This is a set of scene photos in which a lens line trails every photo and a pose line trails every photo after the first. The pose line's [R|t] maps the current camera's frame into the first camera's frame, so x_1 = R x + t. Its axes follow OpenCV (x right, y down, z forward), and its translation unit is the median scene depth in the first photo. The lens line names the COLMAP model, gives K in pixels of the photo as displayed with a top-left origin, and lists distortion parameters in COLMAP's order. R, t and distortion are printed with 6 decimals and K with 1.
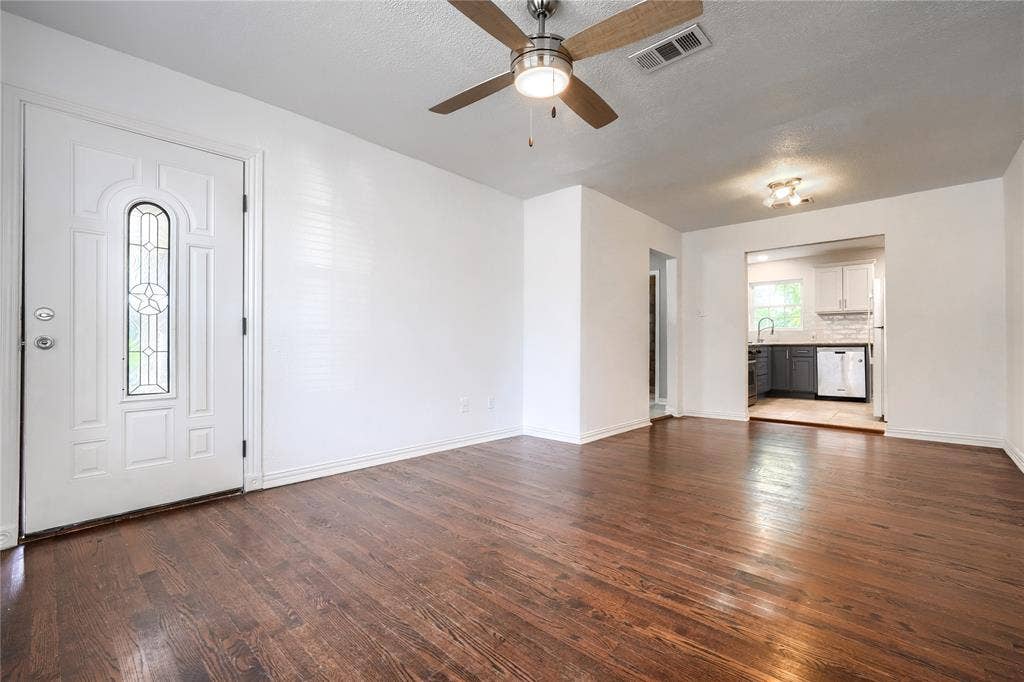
lens RADIAL K [[435.4, 0, 513.9], [0, 435.4, 344.3], [0, 0, 1]] dist [-0.000496, -0.000110]
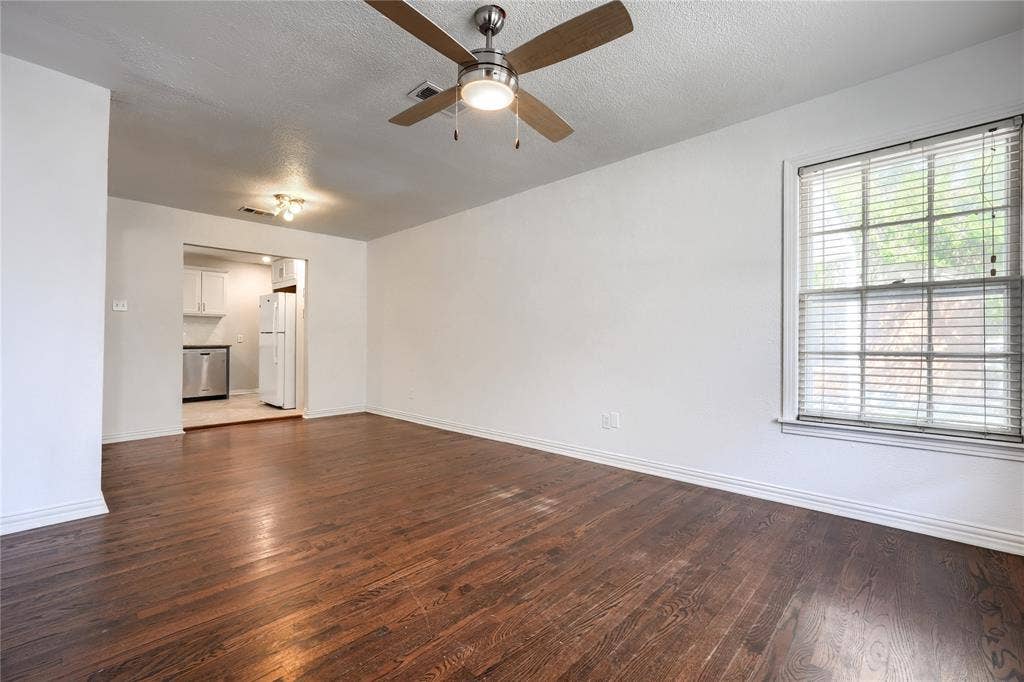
lens RADIAL K [[435.4, 0, 504.2], [0, 435.4, 338.6], [0, 0, 1]] dist [-0.000496, -0.000110]
pose [[0.026994, 0.015261, 0.999519, -0.495150], [-0.001958, 0.999882, -0.015214, -0.005763], [-0.999634, -0.001546, 0.027021, 0.477957]]
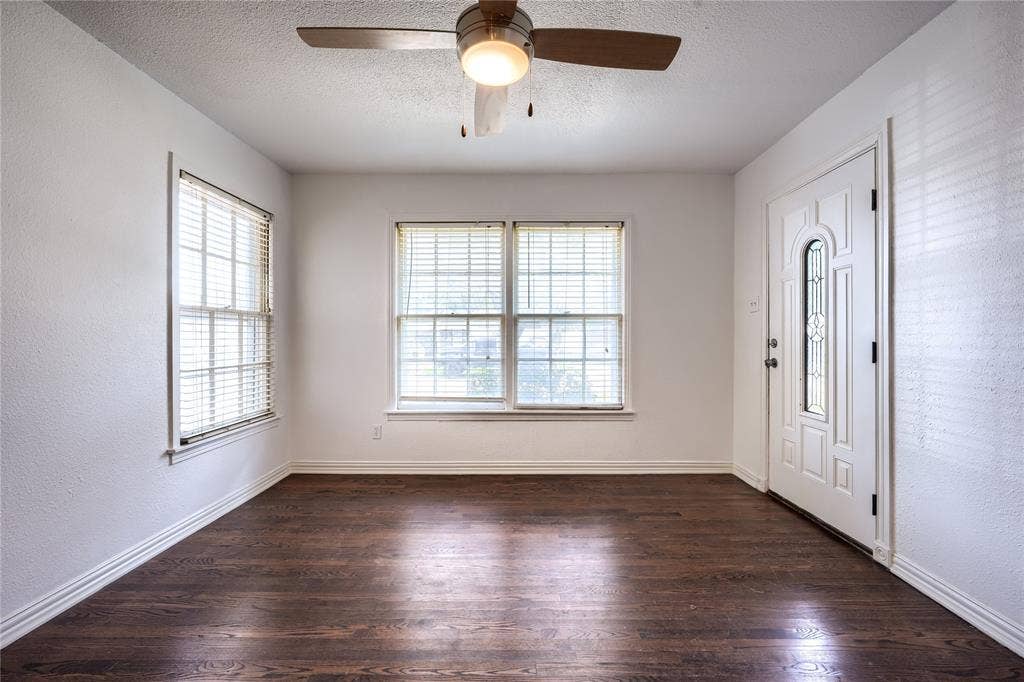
lens RADIAL K [[435.4, 0, 515.8], [0, 435.4, 338.8], [0, 0, 1]] dist [-0.000496, -0.000110]
pose [[-0.743458, 0.001756, -0.668781, 0.298493], [-0.003813, 0.999969, 0.006865, -0.050918], [0.668772, 0.007654, -0.743428, 0.838813]]
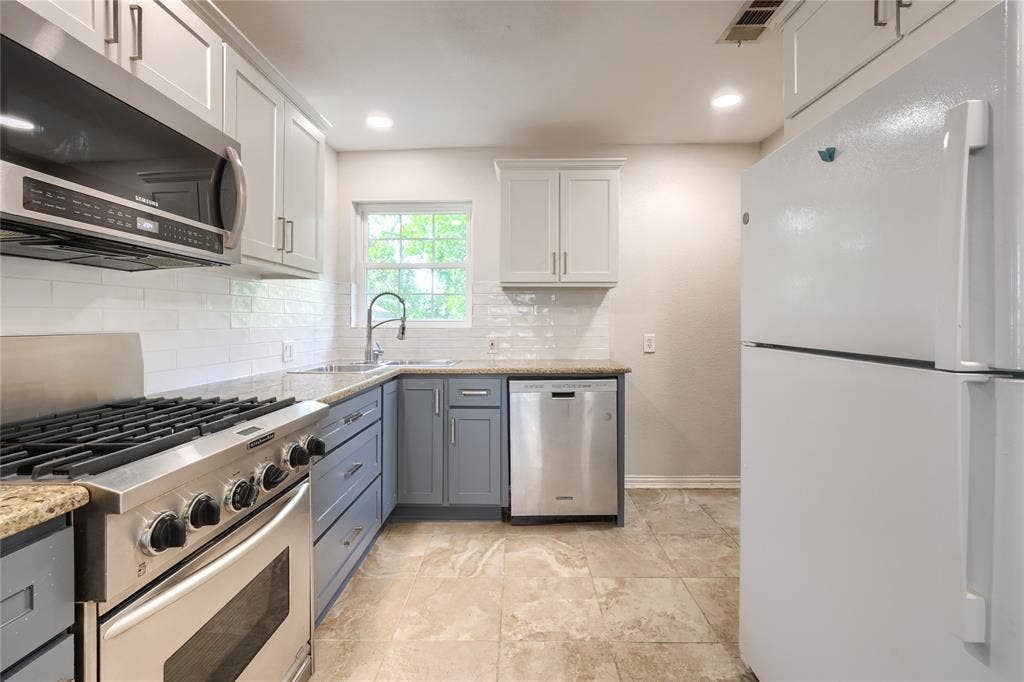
lens RADIAL K [[435.4, 0, 517.4], [0, 435.4, 320.1], [0, 0, 1]] dist [-0.000496, -0.000110]
pose [[0.747635, 0.001444, 0.664108, 0.886574], [-0.000004, 0.999998, -0.002170, -0.078048], [-0.664110, 0.001620, 0.747633, 1.390664]]
